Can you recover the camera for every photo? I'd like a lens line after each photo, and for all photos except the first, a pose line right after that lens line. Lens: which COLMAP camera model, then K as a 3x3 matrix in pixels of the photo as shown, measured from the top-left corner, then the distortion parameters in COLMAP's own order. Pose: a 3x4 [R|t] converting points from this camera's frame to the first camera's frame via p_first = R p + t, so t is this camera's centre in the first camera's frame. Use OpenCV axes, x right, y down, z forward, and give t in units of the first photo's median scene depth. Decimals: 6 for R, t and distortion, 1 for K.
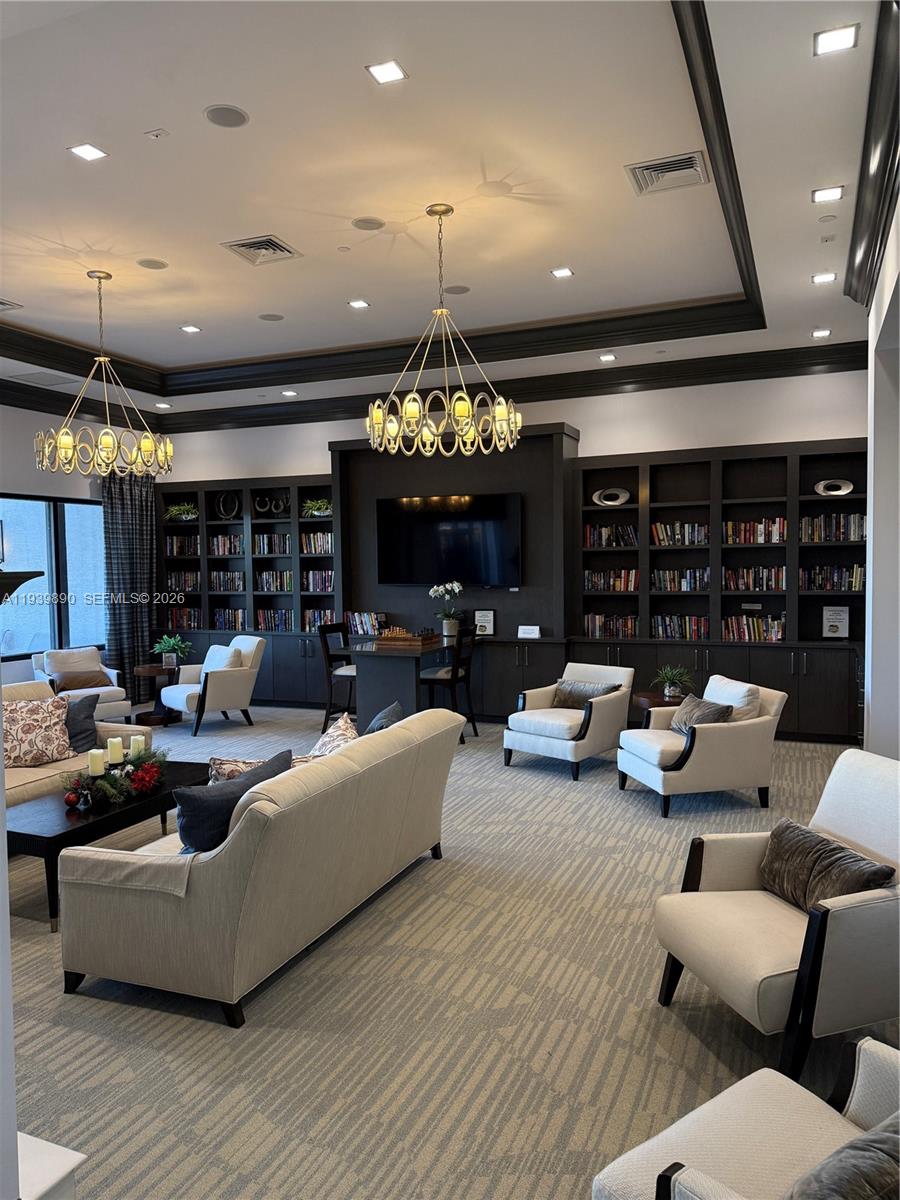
lens RADIAL K [[855.3, 0, 450.0], [0, 855.3, 600.0], [0, 0, 1]] dist [0.100557, -0.156258]
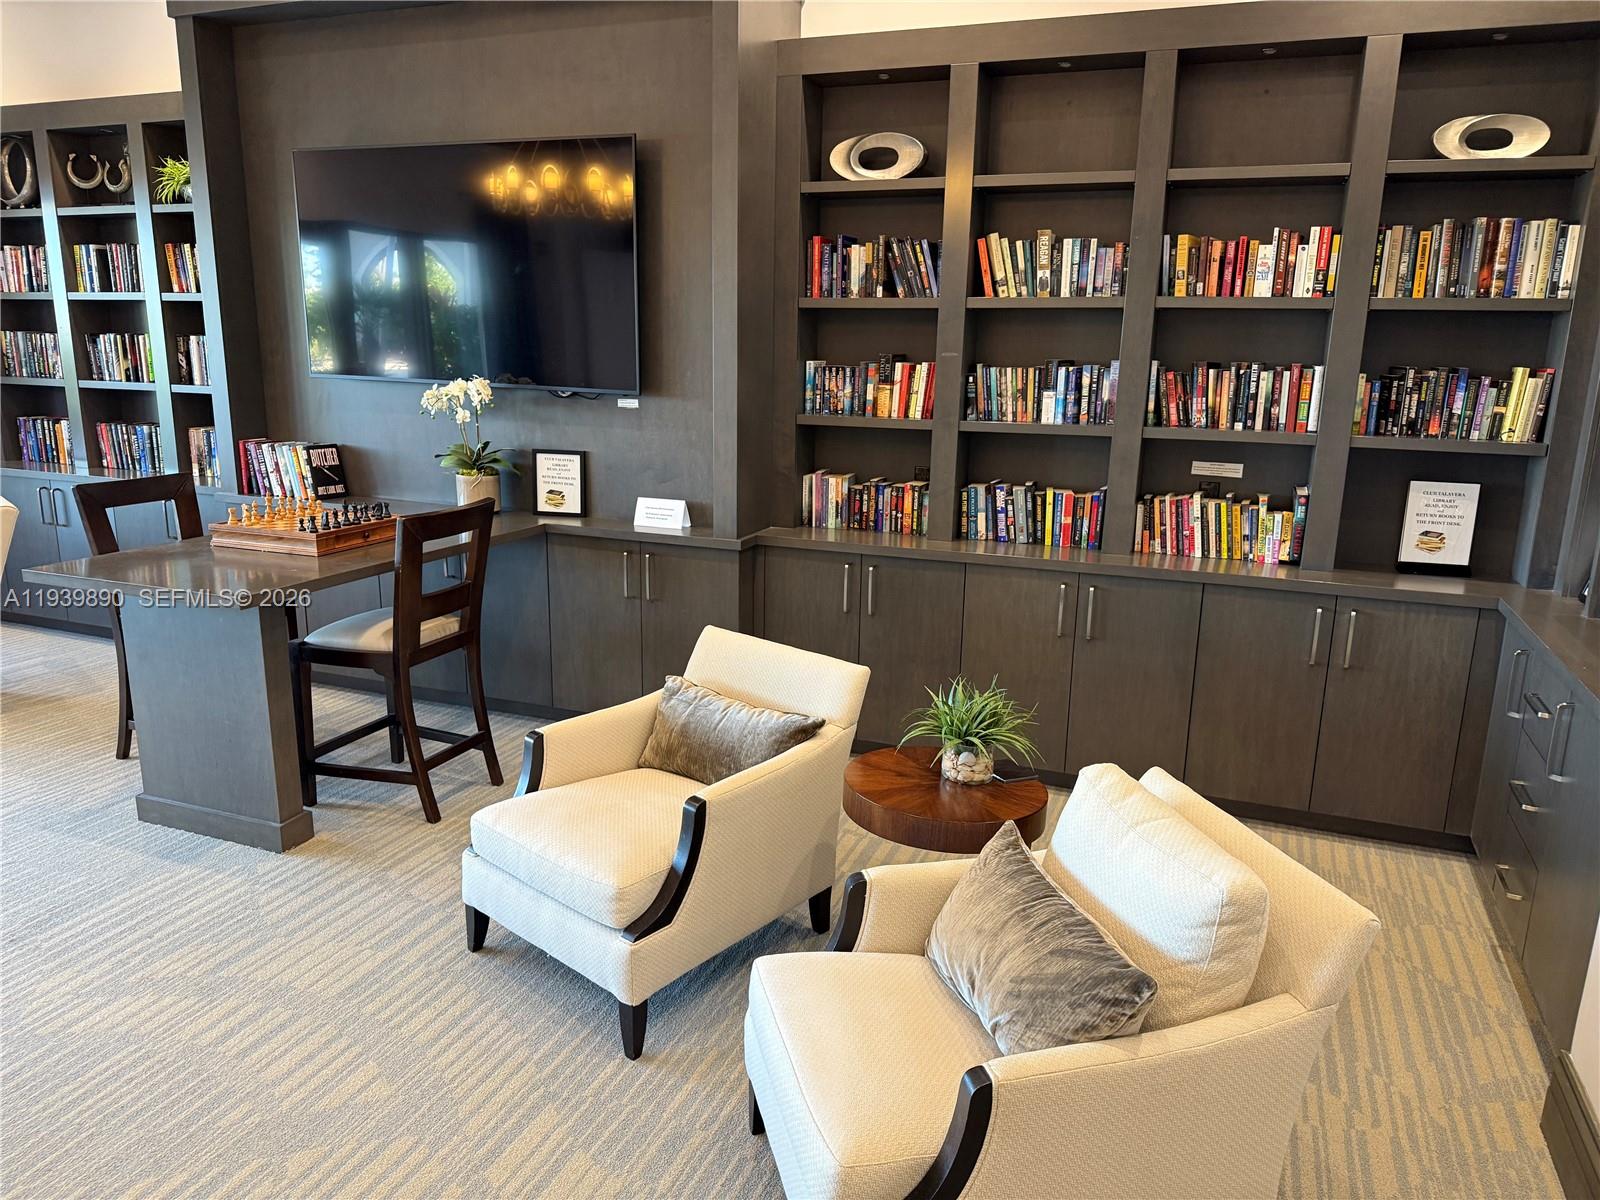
lens RADIAL K [[1140.4, 0, 806.5], [0, 1140.4, 627.5], [0, 0, 1]] dist [0.100557, -0.156258]
pose [[0.999014, 0.023869, 0.037423, 0.147381], [-0.031011, 0.978538, 0.203720, -0.022365], [-0.031757, -0.204680, 0.978314, 0.483595]]
